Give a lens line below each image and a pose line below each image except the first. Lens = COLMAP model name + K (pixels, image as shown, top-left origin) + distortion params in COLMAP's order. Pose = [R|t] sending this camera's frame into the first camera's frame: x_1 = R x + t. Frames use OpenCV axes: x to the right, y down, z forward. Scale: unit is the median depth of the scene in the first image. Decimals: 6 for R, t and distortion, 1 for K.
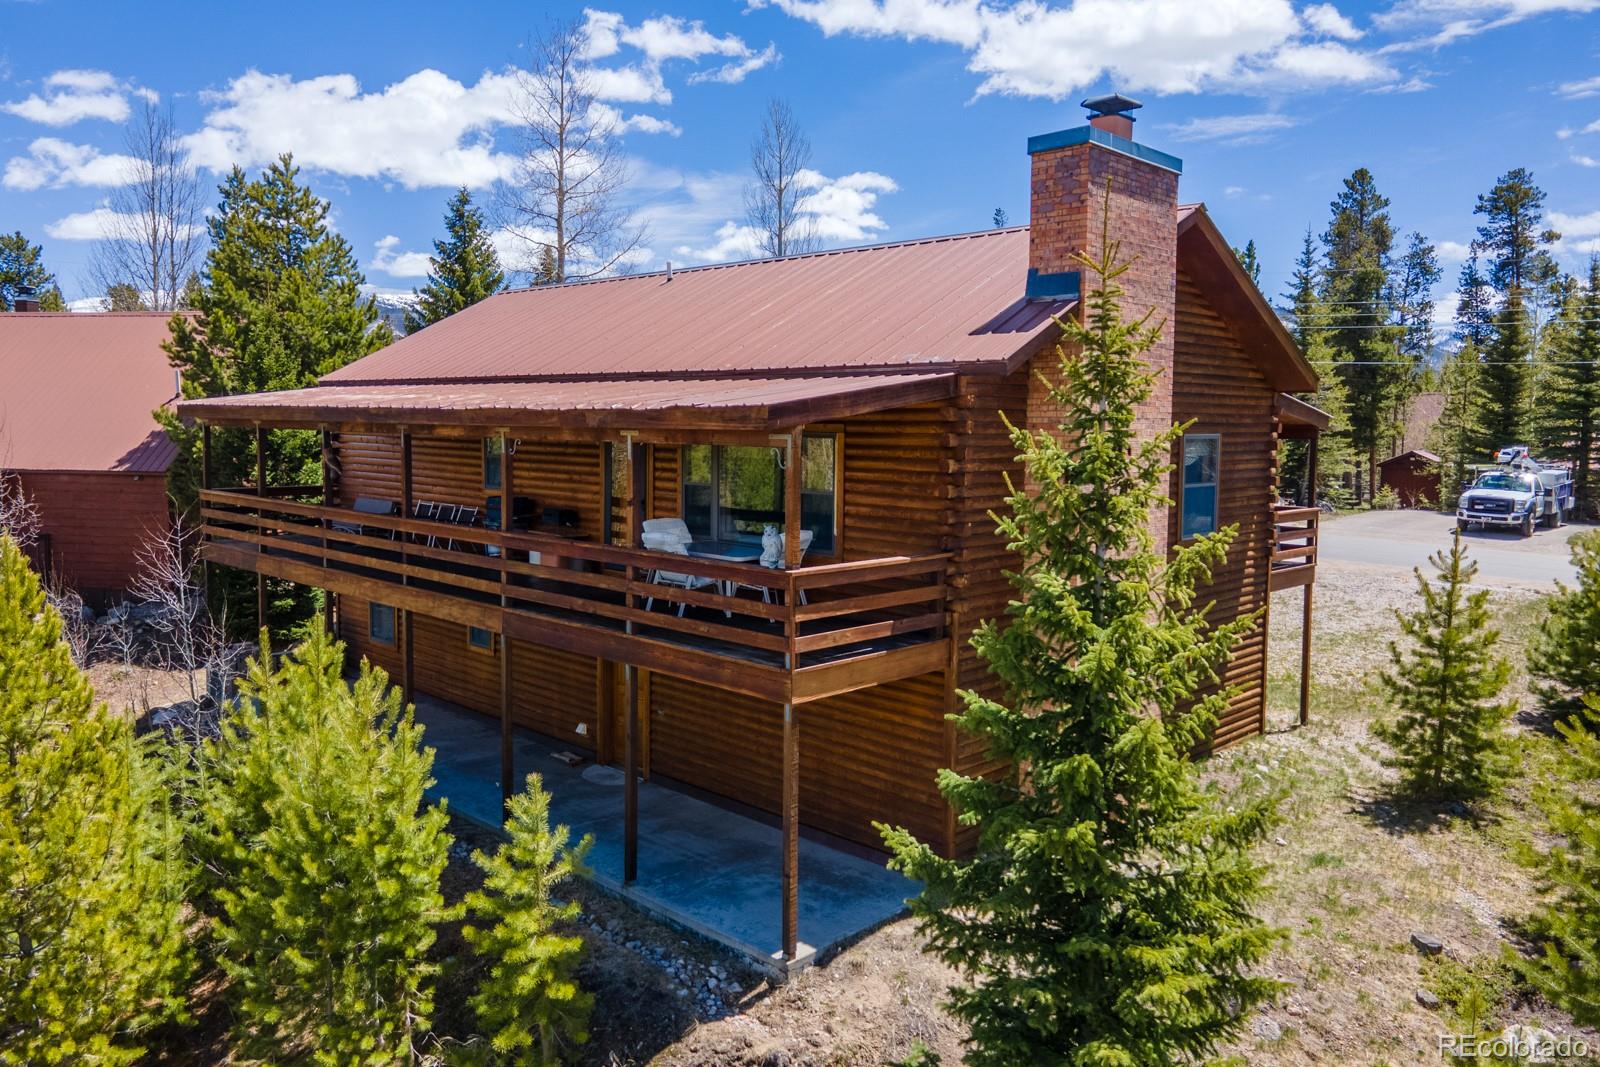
lens RADIAL K [[1157.3, 0, 785.1], [0, 1157.3, 511.2], [0, 0, 1]] dist [0.036877, 0.000944]
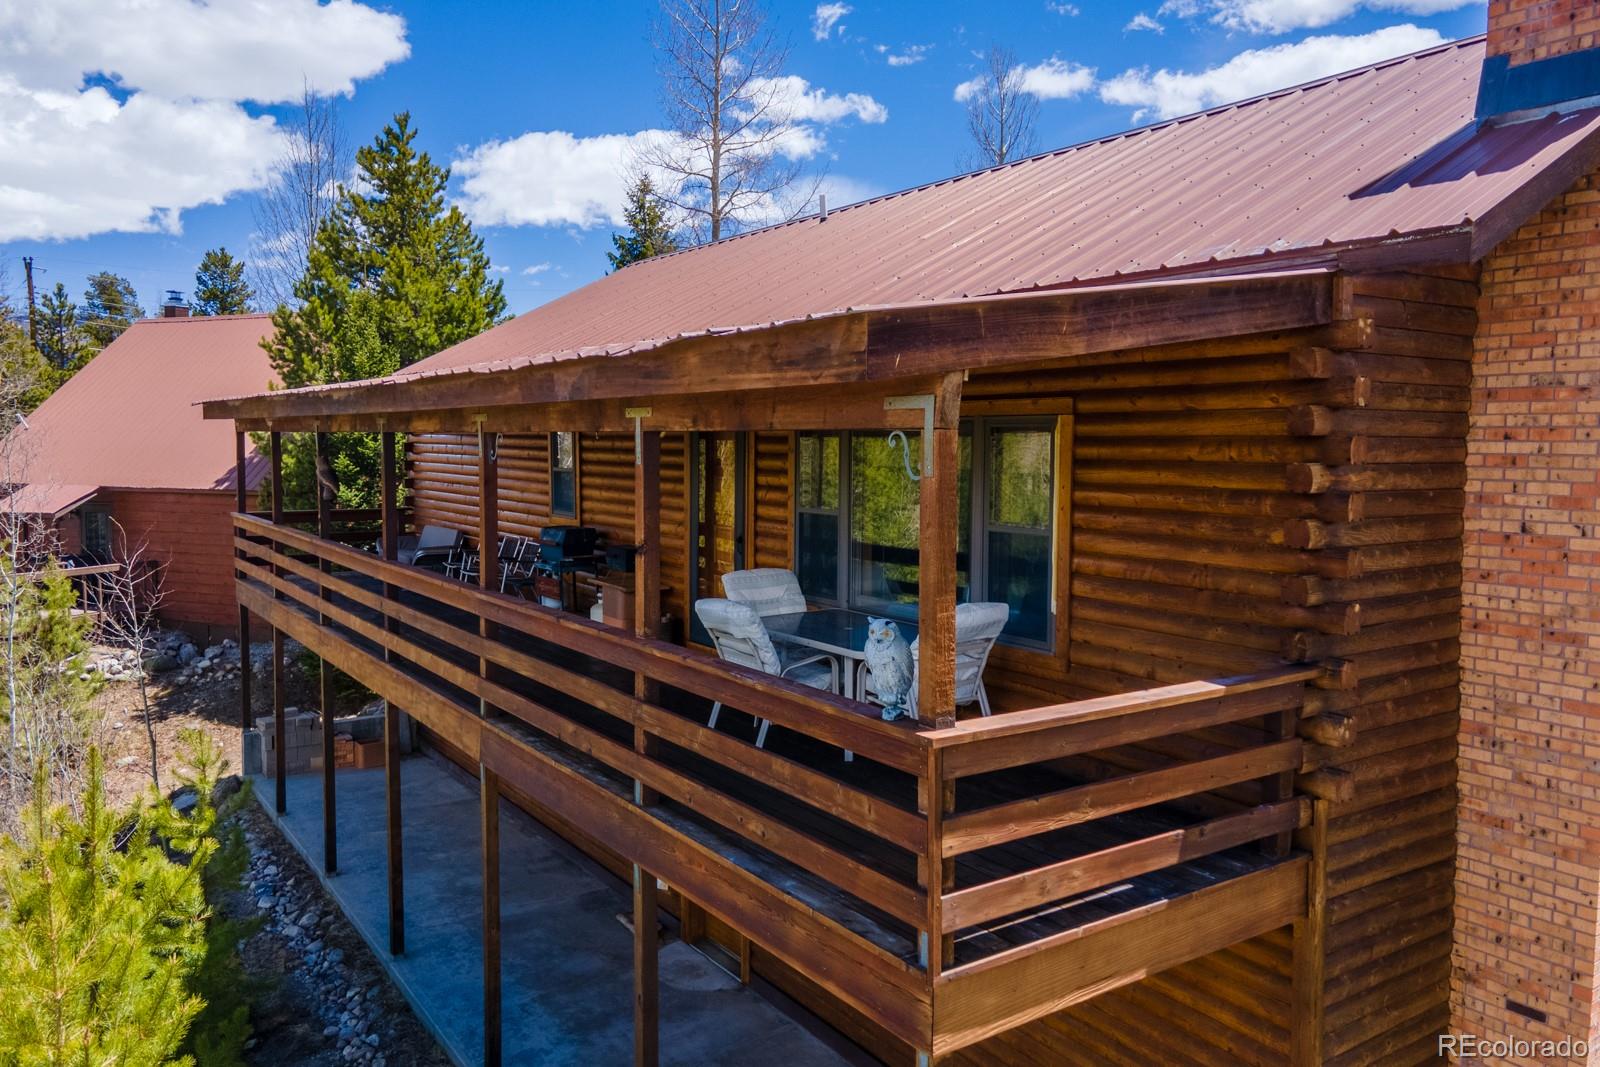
lens RADIAL K [[1158.9, 0, 800.0], [0, 1158.9, 533.5], [0, 0, 1]] dist [0.038675, 0.006865]
pose [[0.983035, 0.009375, -0.183177, 0.027004], [-0.009310, 0.999956, 0.001218, -0.014632], [0.183181, 0.000508, 0.983079, 0.472810]]
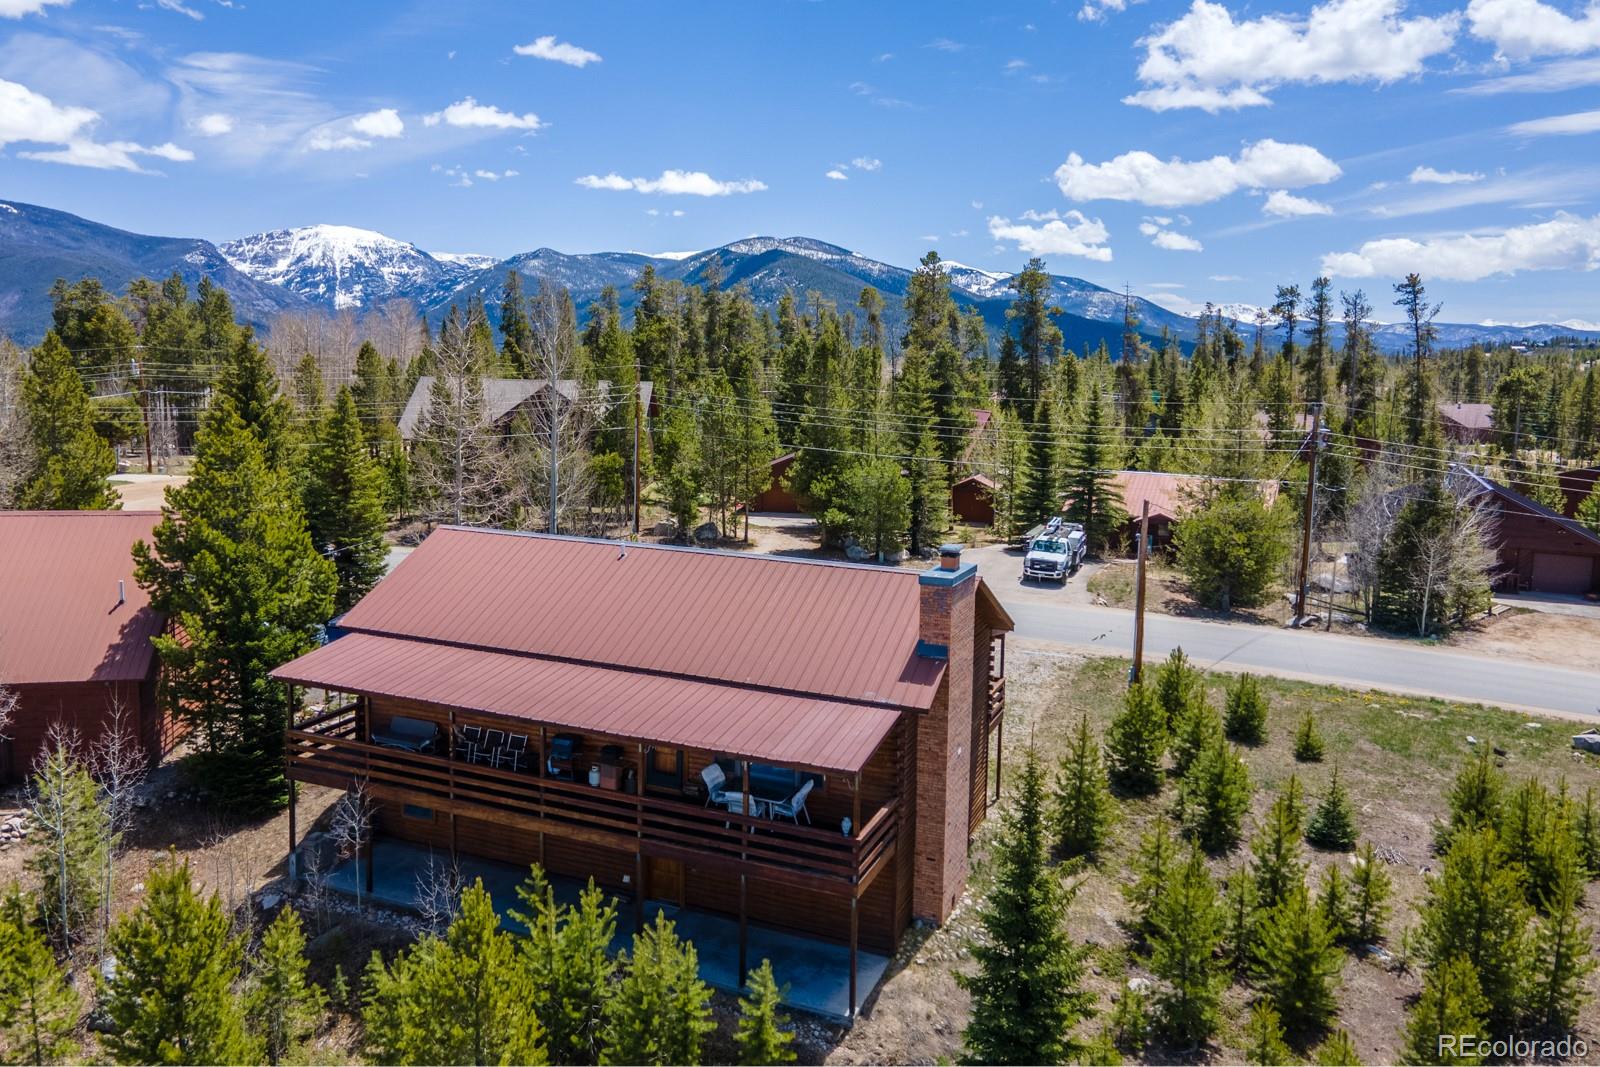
lens RADIAL K [[1150.7, 0, 780.0], [0, 1150.7, 506.0], [0, 0, 1]] dist [0.026573, -0.000078]
pose [[0.934184, -0.041957, 0.354315, -0.678733], [0.021928, 0.997936, 0.060358, -0.548006], [-0.356116, -0.048616, 0.933176, -0.711144]]
